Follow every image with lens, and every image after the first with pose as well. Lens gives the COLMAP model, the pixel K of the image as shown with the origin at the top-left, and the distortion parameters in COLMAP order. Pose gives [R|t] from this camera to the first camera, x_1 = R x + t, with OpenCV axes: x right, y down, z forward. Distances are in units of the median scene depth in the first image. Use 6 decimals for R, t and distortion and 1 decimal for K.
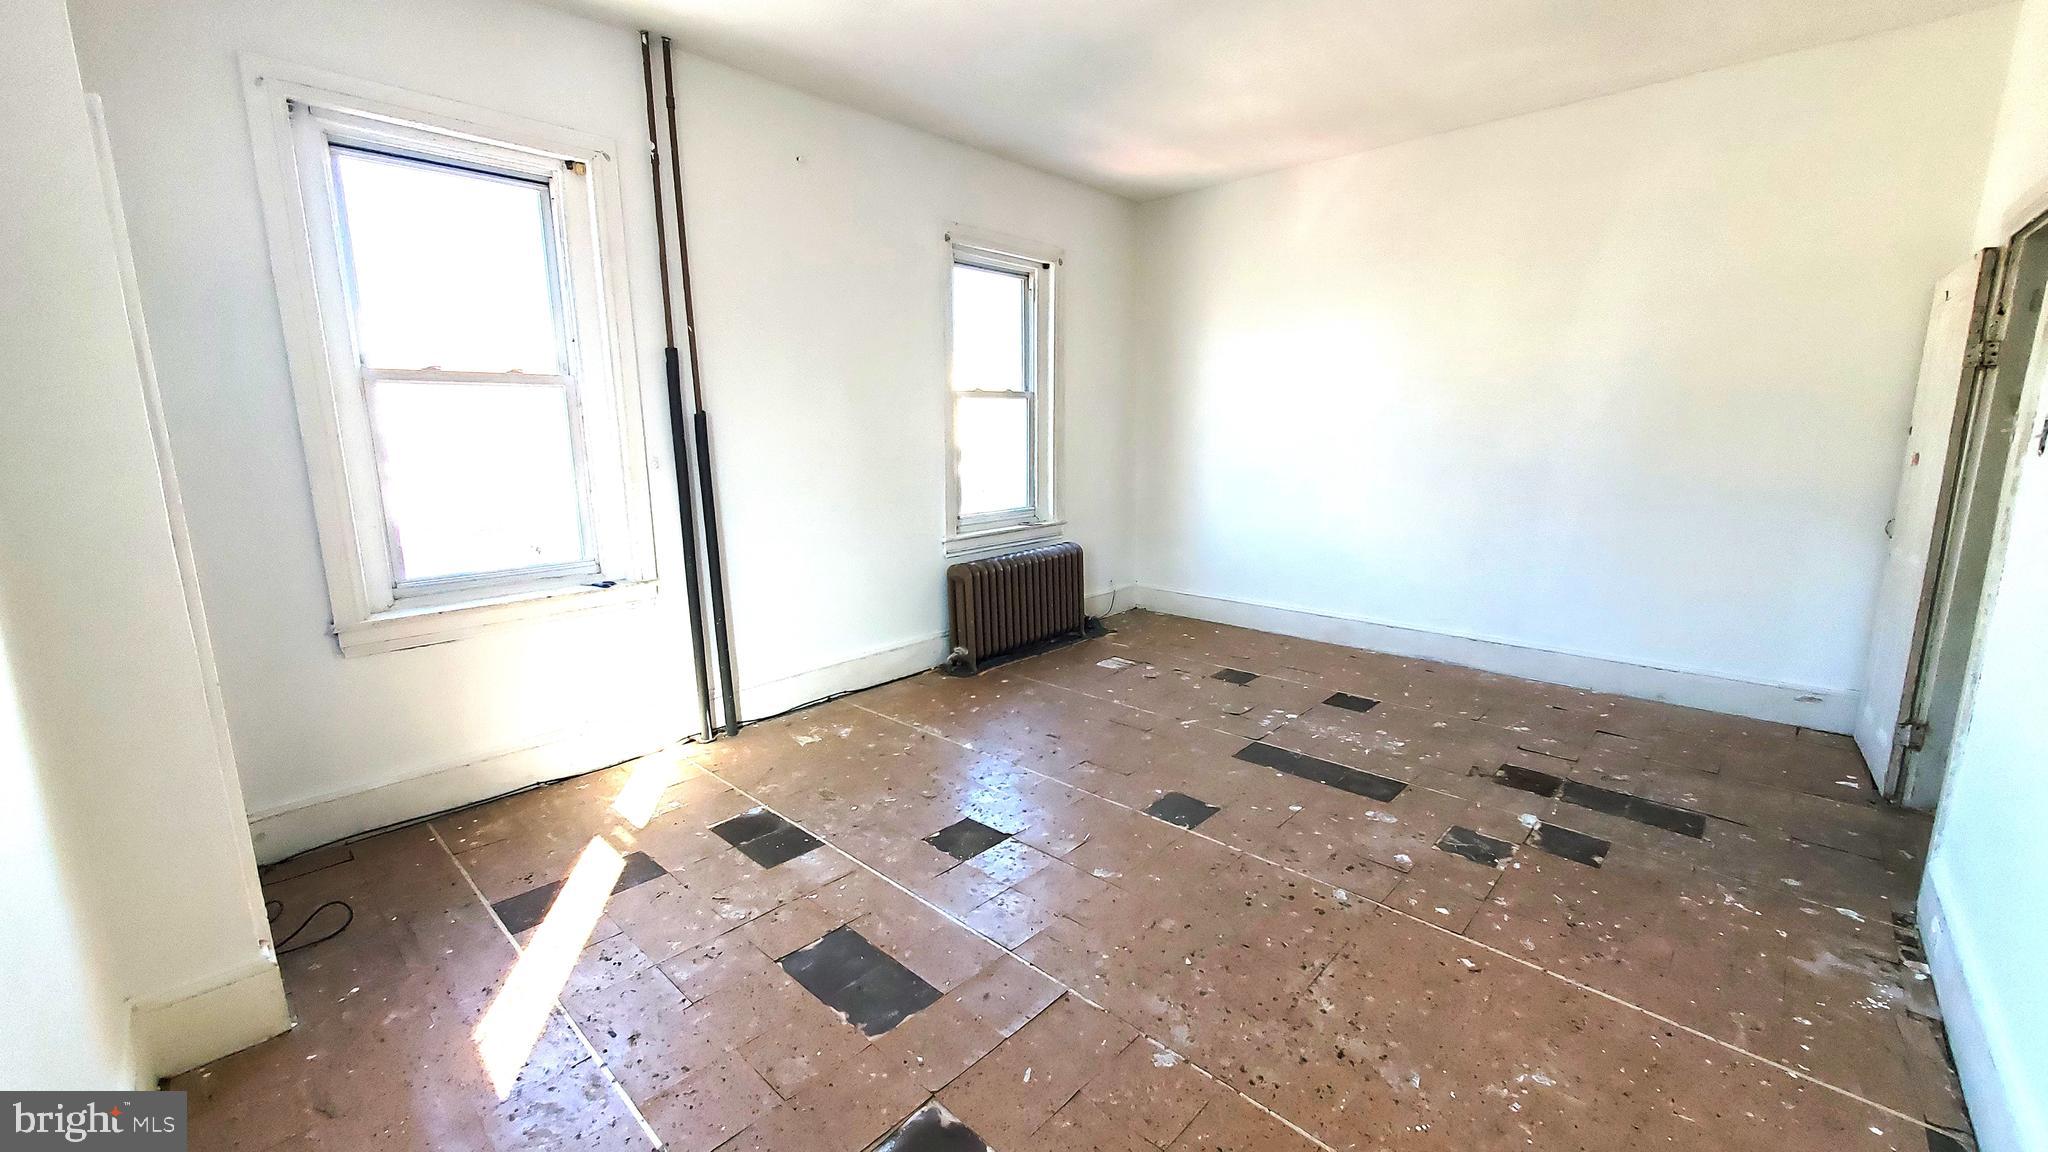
lens RADIAL K [[805.6, 0, 1040.7], [0, 805.6, 570.7], [0, 0, 1]] dist [0.002263, -0.000350]
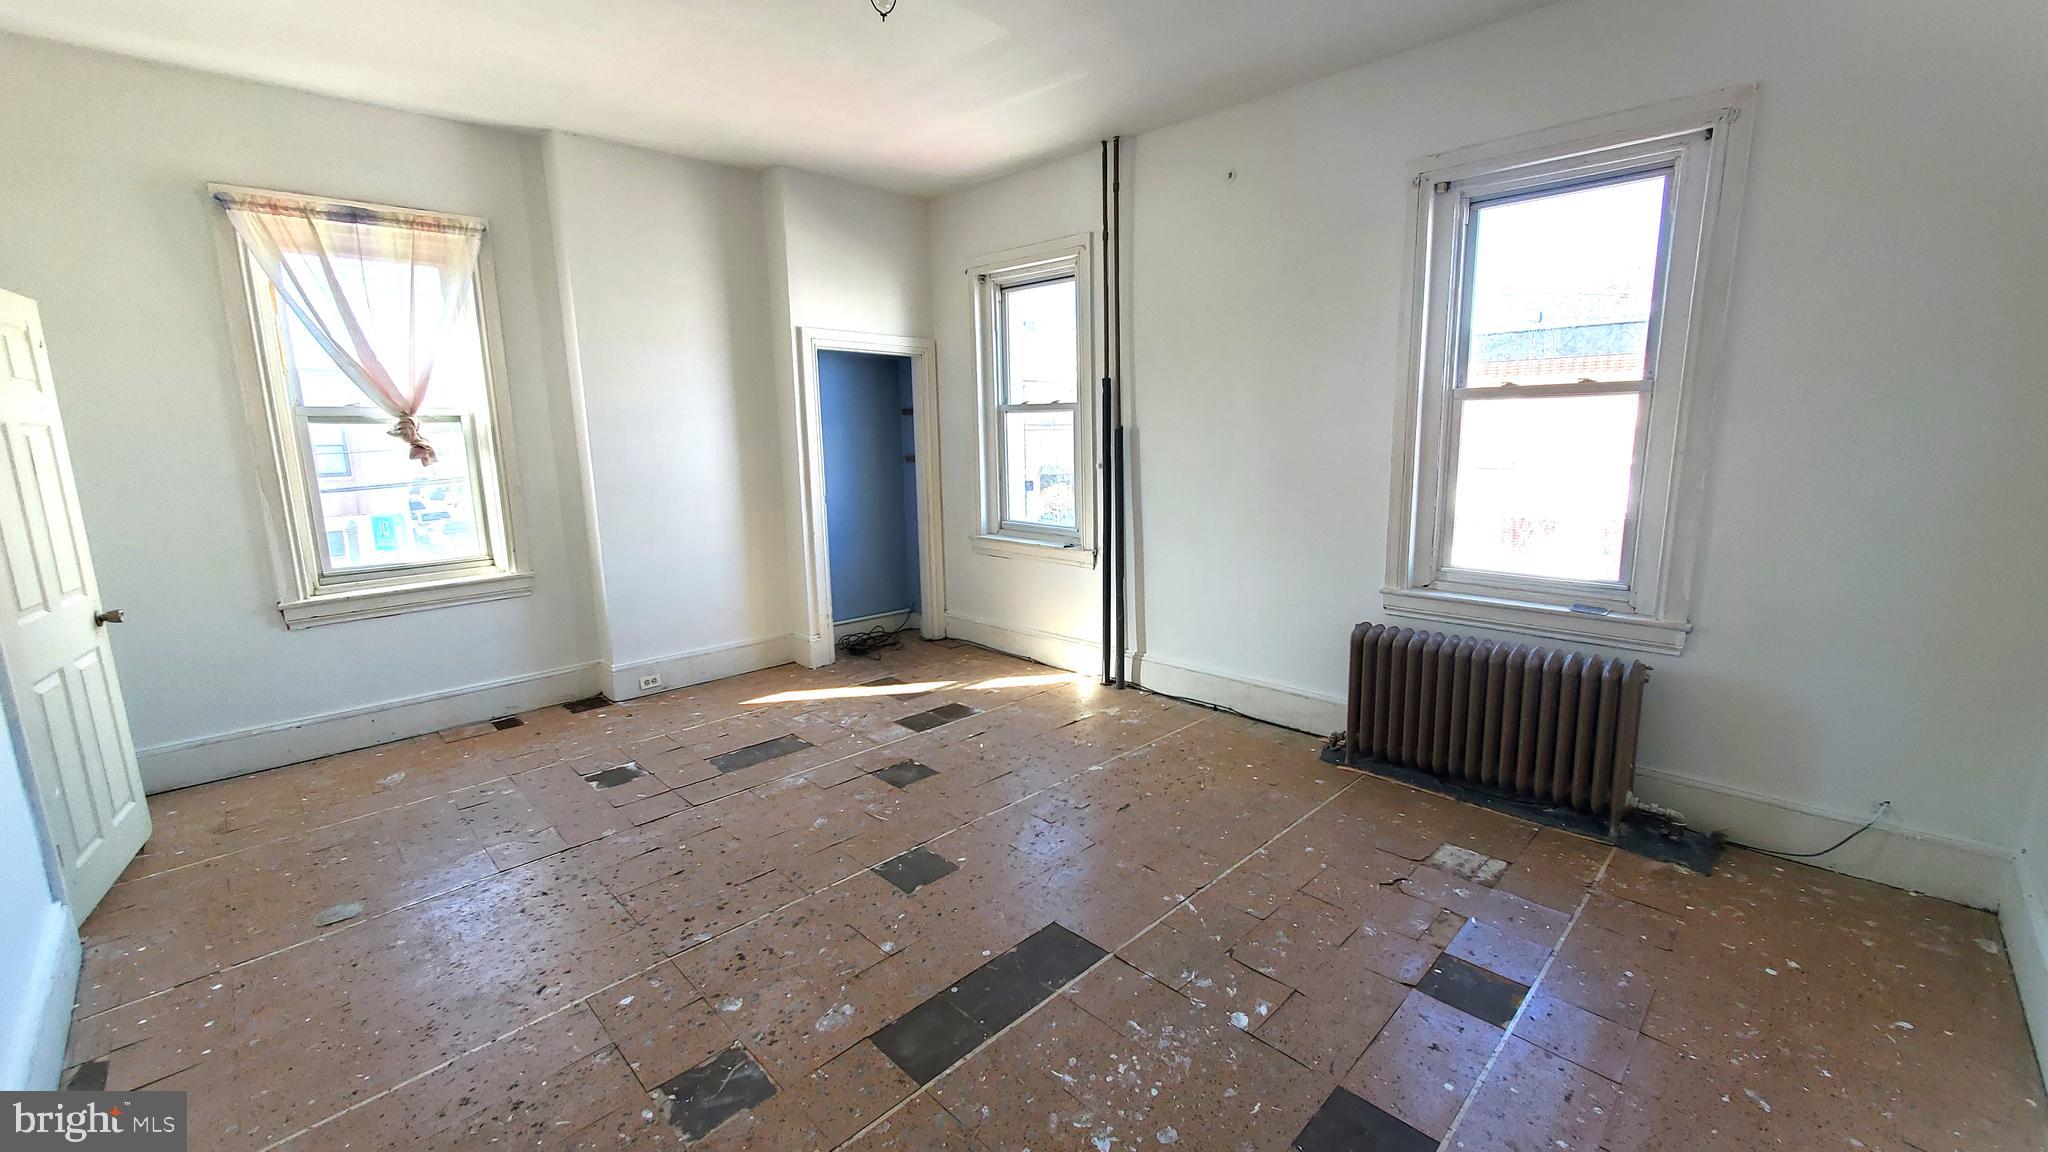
lens RADIAL K [[805.6, 0, 1040.7], [0, 805.6, 570.7], [0, 0, 1]] dist [0.002263, -0.000350]
pose [[-0.028635, 0.185228, -0.982278, 0.924792], [-0.164280, 0.968447, 0.187409, -0.210524], [0.985998, 0.166735, 0.002697, 0.988914]]
